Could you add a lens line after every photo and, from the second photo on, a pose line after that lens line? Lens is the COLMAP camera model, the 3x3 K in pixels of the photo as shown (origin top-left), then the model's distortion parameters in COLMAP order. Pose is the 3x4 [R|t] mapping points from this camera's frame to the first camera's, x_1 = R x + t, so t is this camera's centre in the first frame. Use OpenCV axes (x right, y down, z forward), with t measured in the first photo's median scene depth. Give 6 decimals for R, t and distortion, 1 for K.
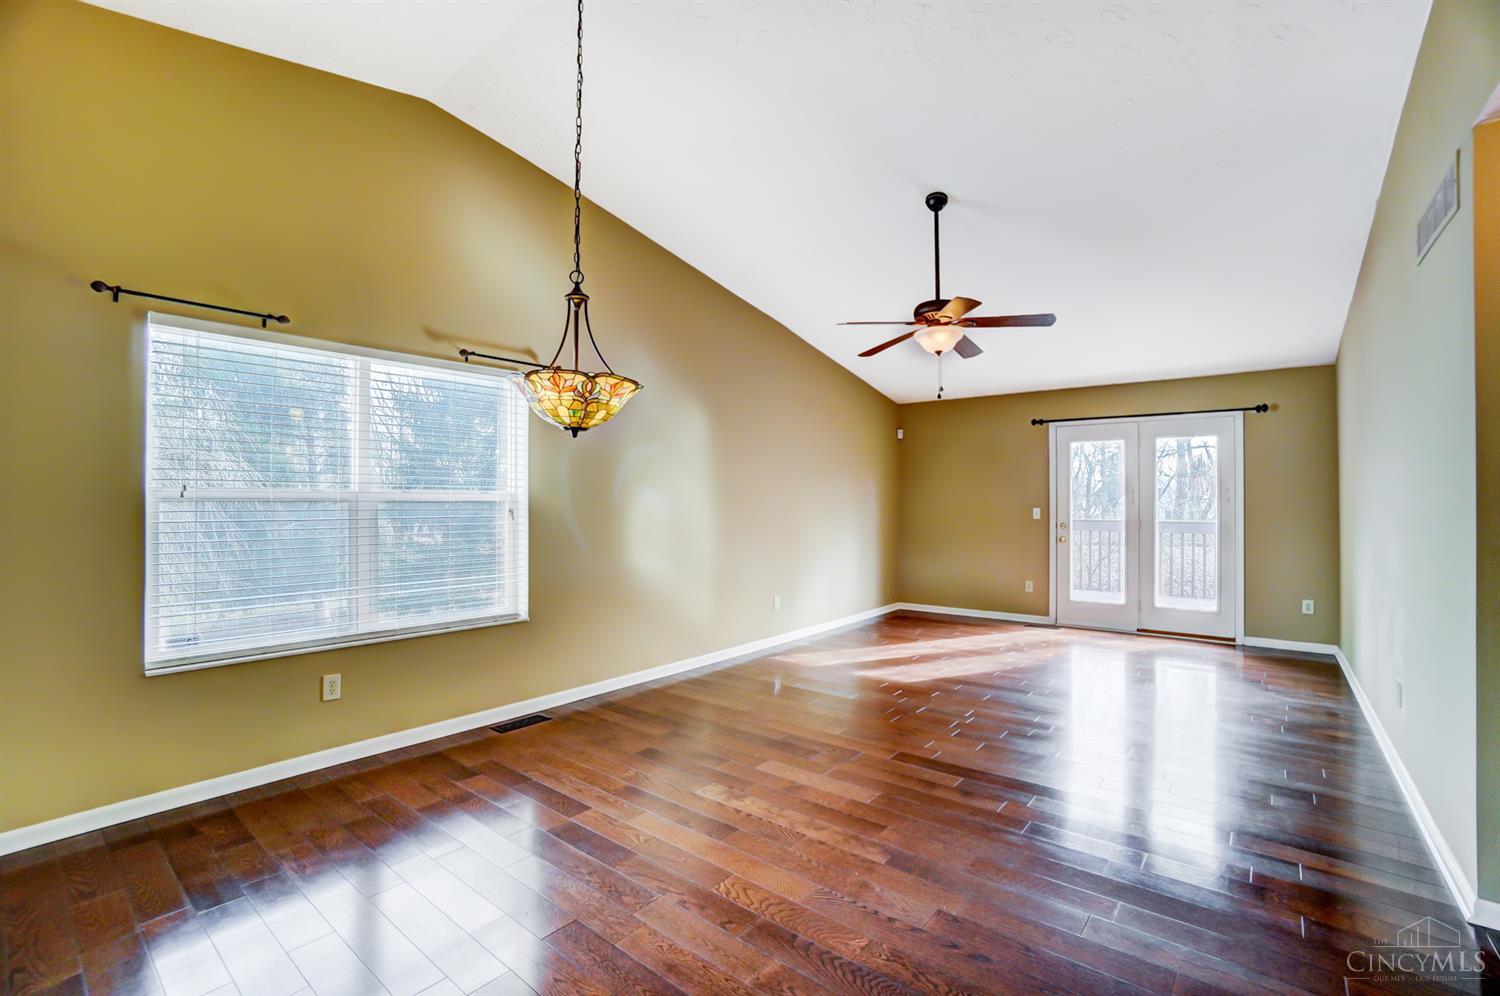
lens RADIAL K [[664.5, 0, 741.9], [0, 664.5, 496.2], [0, 0, 1]] dist [-0.066768, 0.024258]
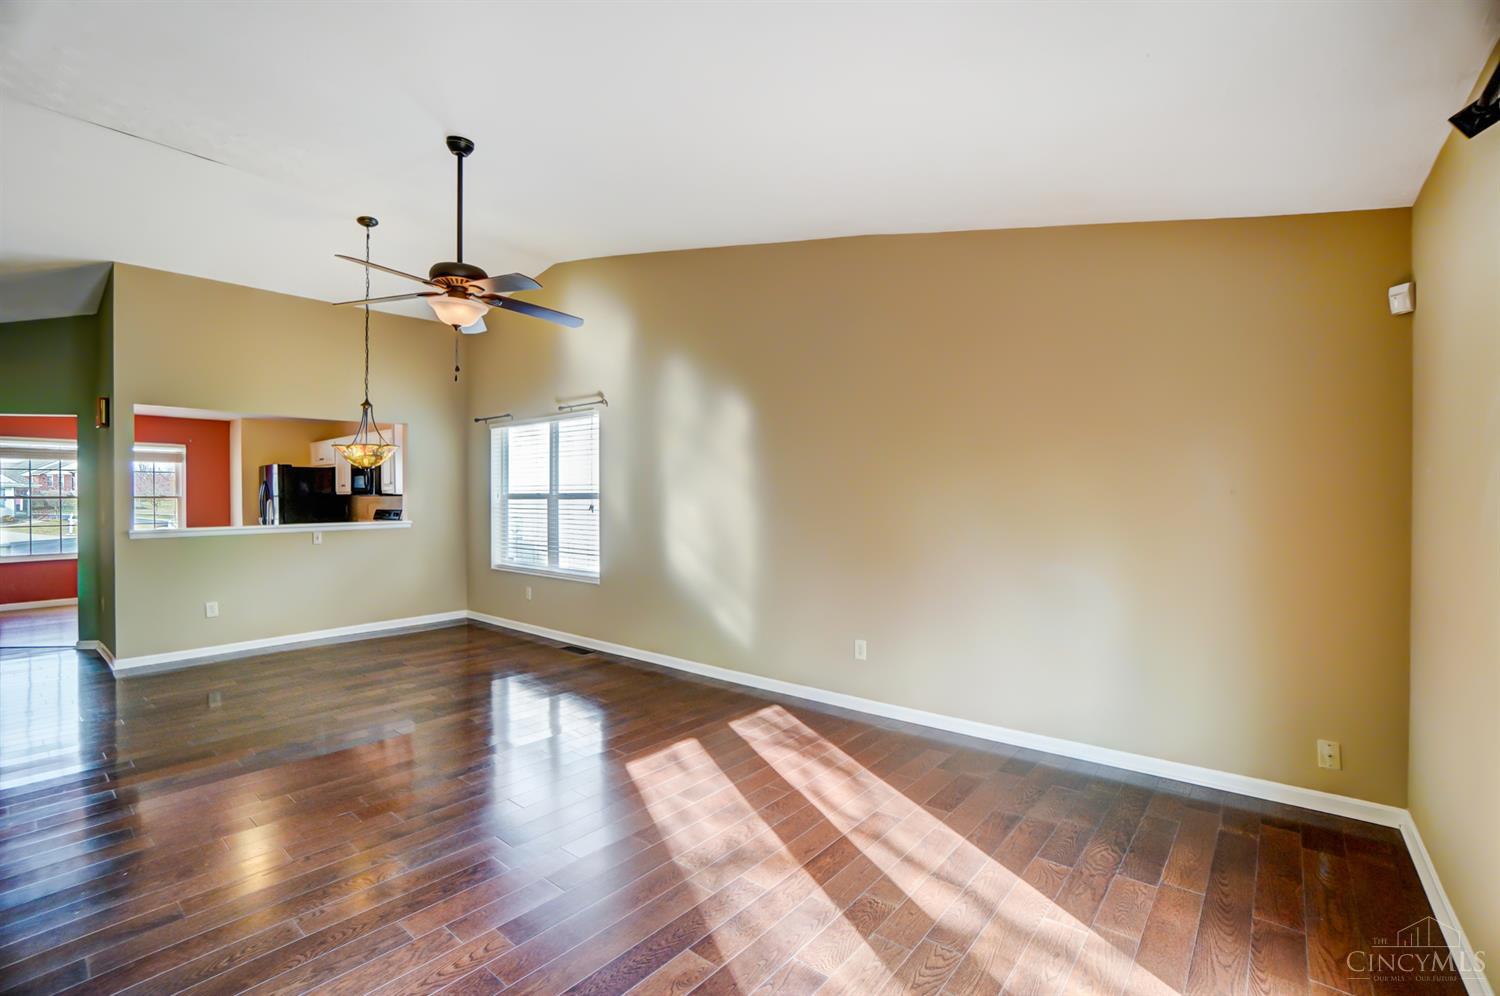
lens RADIAL K [[664.5, 0, 741.9], [0, 664.5, 496.2], [0, 0, 1]] dist [-0.066768, 0.024258]
pose [[-0.007183, 0.000153, -0.999974, 0.758644], [0.008369, 0.999965, 0.000093, -0.001503], [0.999939, -0.008368, -0.007184, 0.900625]]
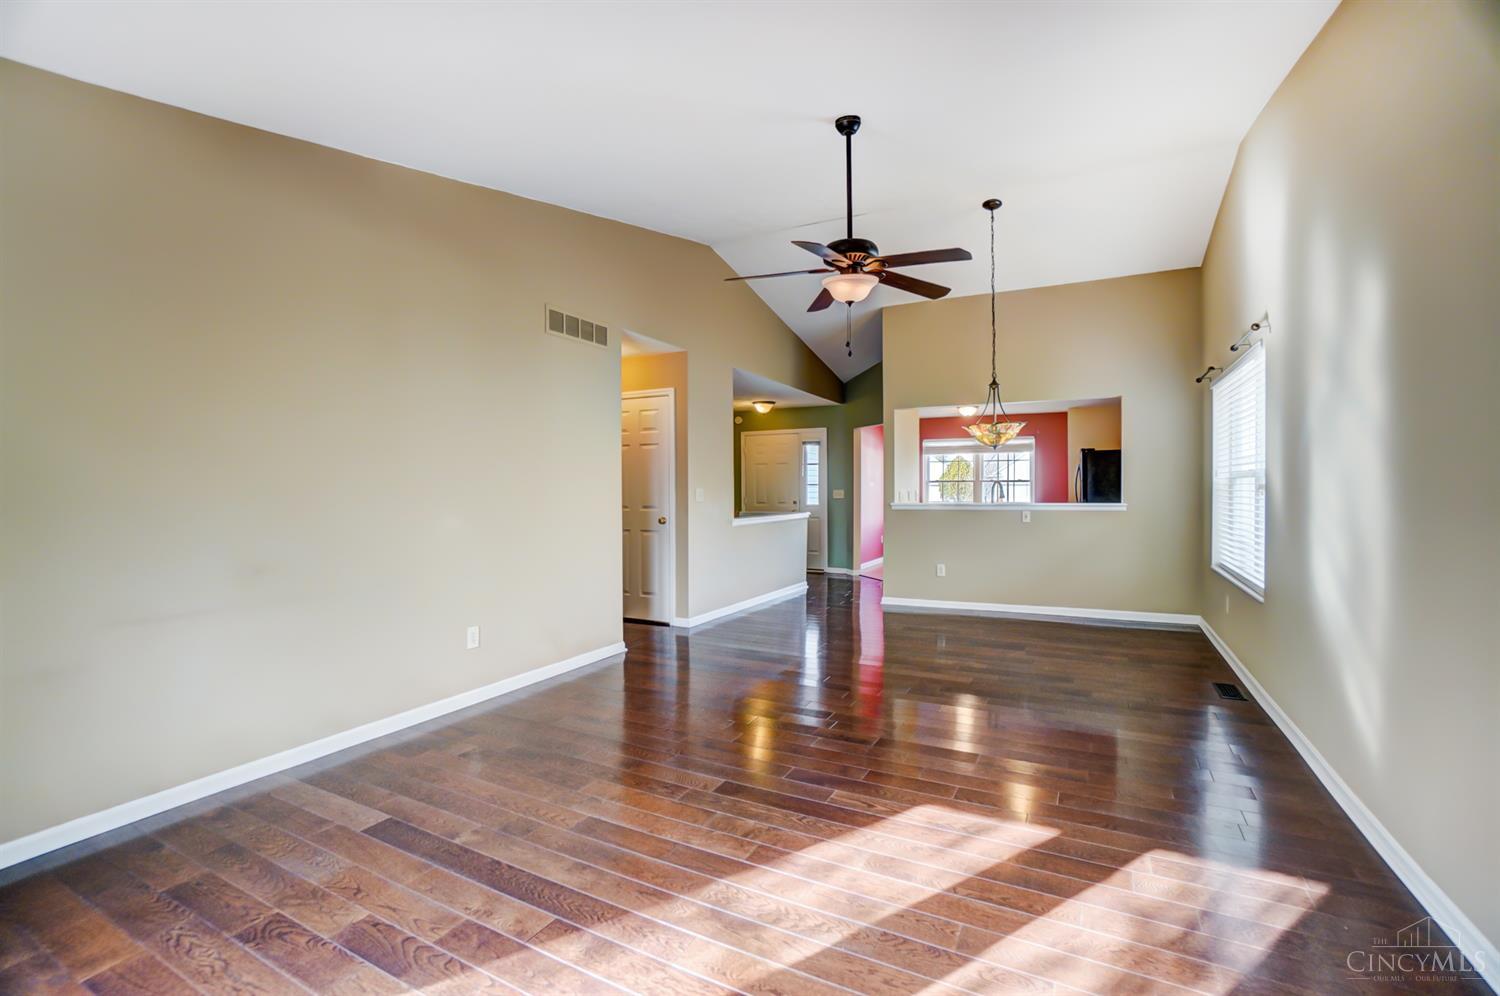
lens RADIAL K [[664.5, 0, 741.9], [0, 664.5, 496.2], [0, 0, 1]] dist [-0.066768, 0.024258]
pose [[-0.979039, 0.005619, -0.203598, 0.411839], [0.003963, 0.999956, 0.008540, 0.014340], [0.203637, 0.007554, -0.979017, 1.196910]]
